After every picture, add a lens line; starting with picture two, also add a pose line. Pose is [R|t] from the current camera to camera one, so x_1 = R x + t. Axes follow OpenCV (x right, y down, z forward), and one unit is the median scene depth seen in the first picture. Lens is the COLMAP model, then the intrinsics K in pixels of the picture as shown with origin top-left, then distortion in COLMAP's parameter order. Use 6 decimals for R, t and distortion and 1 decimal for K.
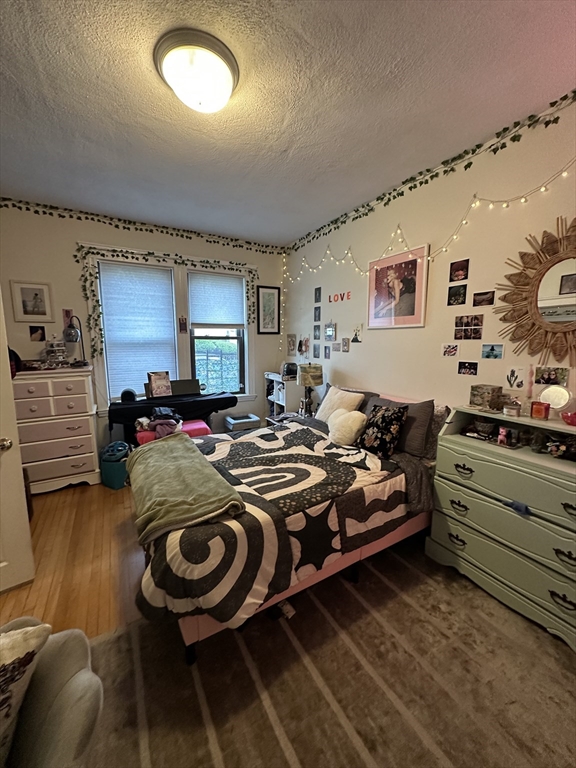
lens RADIAL K [[305.2, 0, 289.2], [0, 305.2, 382.5], [0, 0, 1]] dist [-0.000830, -0.000490]
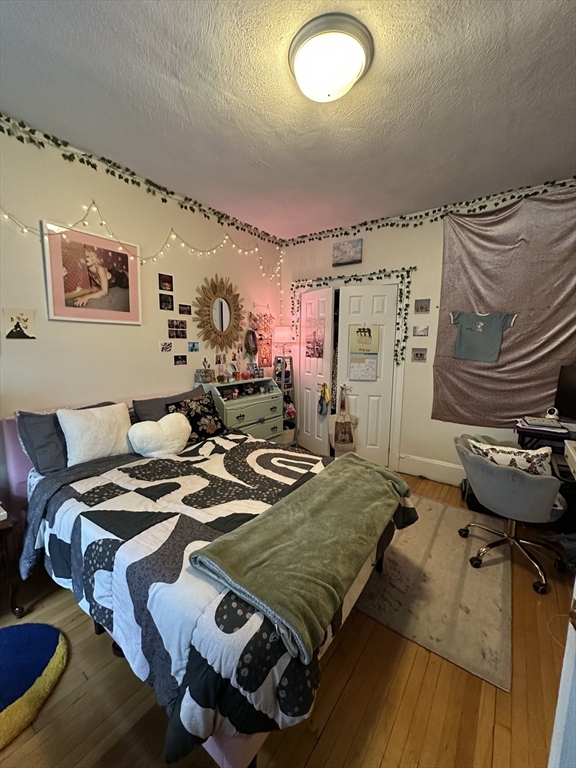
lens RADIAL K [[305.2, 0, 289.9], [0, 305.2, 381.3], [0, 0, 1]] dist [-0.000830, -0.000490]
pose [[-0.403357, -0.120699, 0.907047, -0.811551], [0.109658, 0.977743, 0.178870, -0.139538], [-0.908448, 0.171614, -0.381143, 1.075310]]
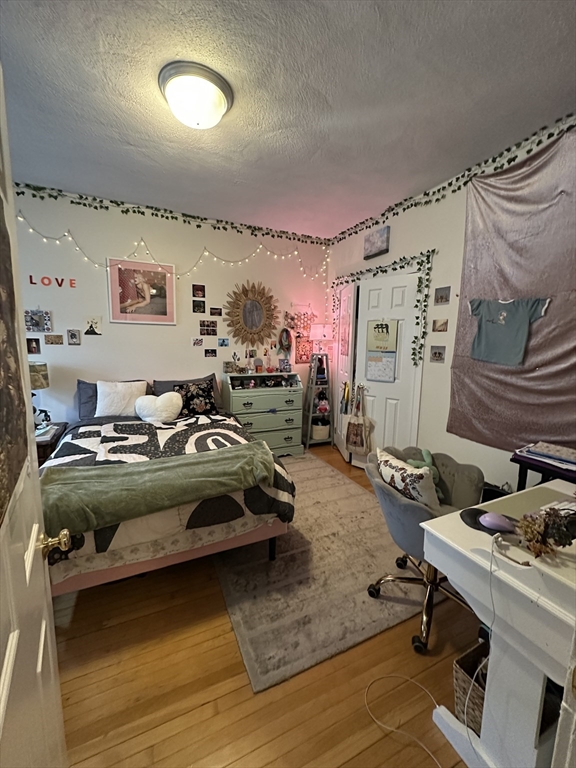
lens RADIAL K [[305.2, 0, 289.4], [0, 305.2, 381.5], [0, 0, 1]] dist [-0.000830, -0.000490]
pose [[0.094508, -0.128811, 0.987155, -0.994238], [0.114315, 0.986439, 0.117774, -0.039673], [-0.988939, 0.101716, 0.107951, 0.415971]]
